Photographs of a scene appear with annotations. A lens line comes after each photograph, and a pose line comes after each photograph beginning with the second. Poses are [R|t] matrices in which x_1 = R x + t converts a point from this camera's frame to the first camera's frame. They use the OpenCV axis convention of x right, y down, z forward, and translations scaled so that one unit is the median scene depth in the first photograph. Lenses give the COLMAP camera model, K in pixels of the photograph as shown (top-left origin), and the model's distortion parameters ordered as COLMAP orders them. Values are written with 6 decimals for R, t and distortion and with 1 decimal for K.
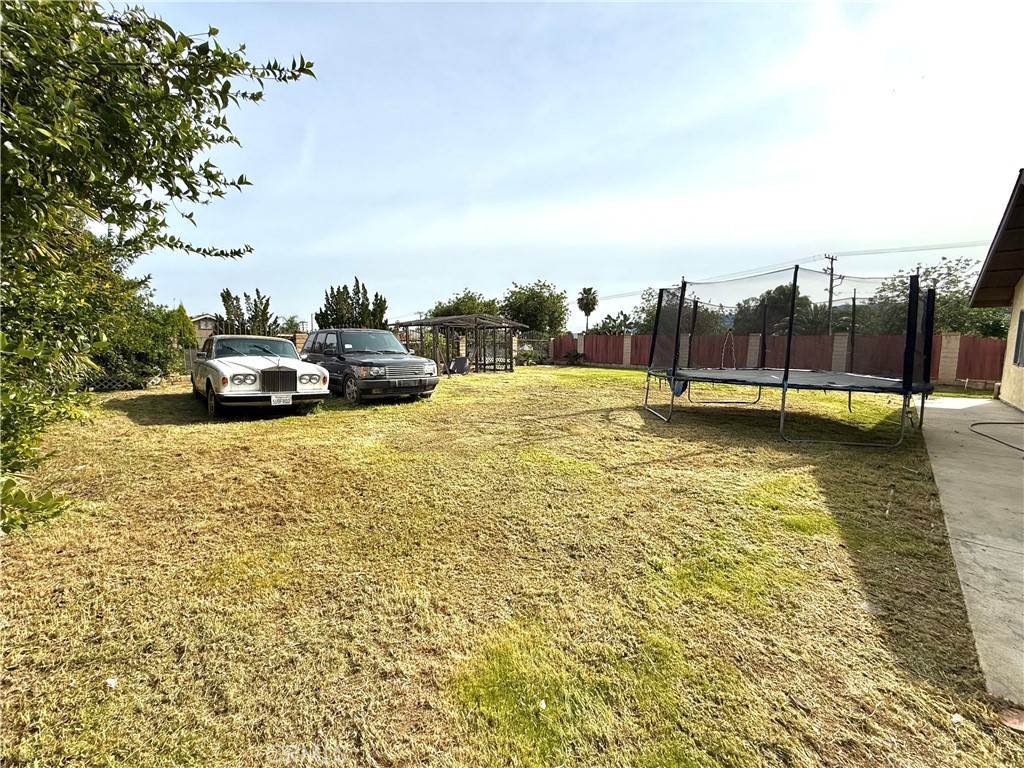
lens RADIAL K [[407.6, 0, 512.0], [0, 407.6, 384.0], [0, 0, 1]] dist [0.000326, 0.000231]
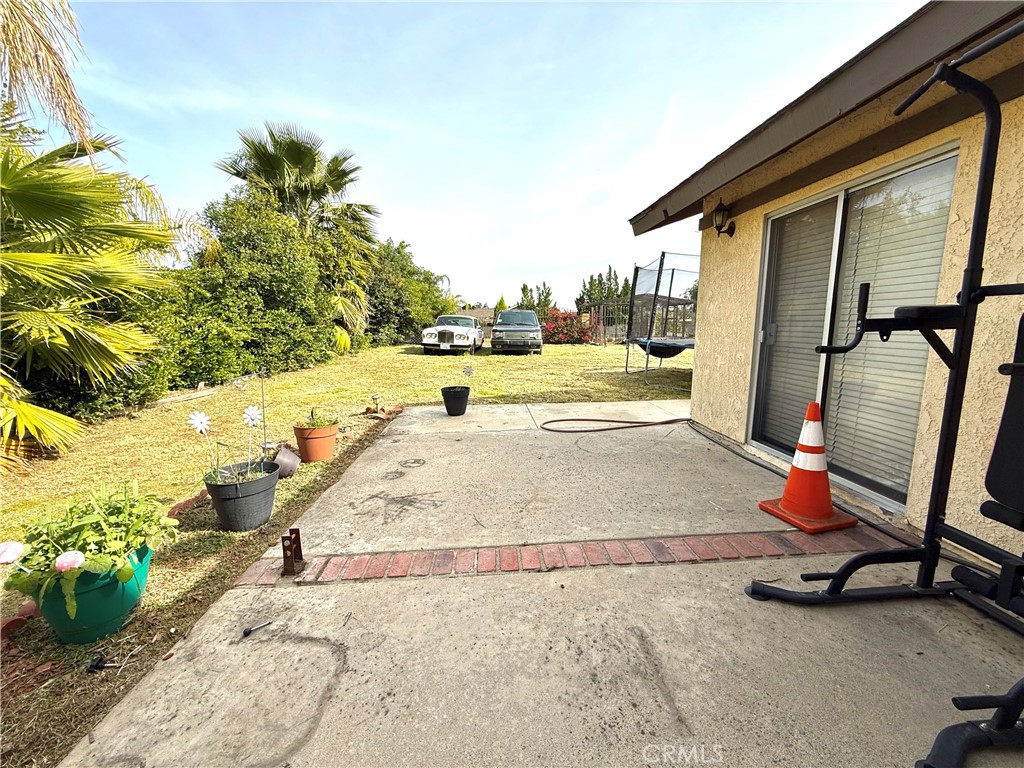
lens RADIAL K [[407.6, 0, 512.0], [0, 407.6, 384.0], [0, 0, 1]] dist [0.000326, 0.000231]
pose [[0.717516, 0.095167, -0.690010, 1.079378], [-0.062306, 0.995420, 0.072501, 0.055628], [0.693749, -0.009029, 0.720160, -0.237743]]
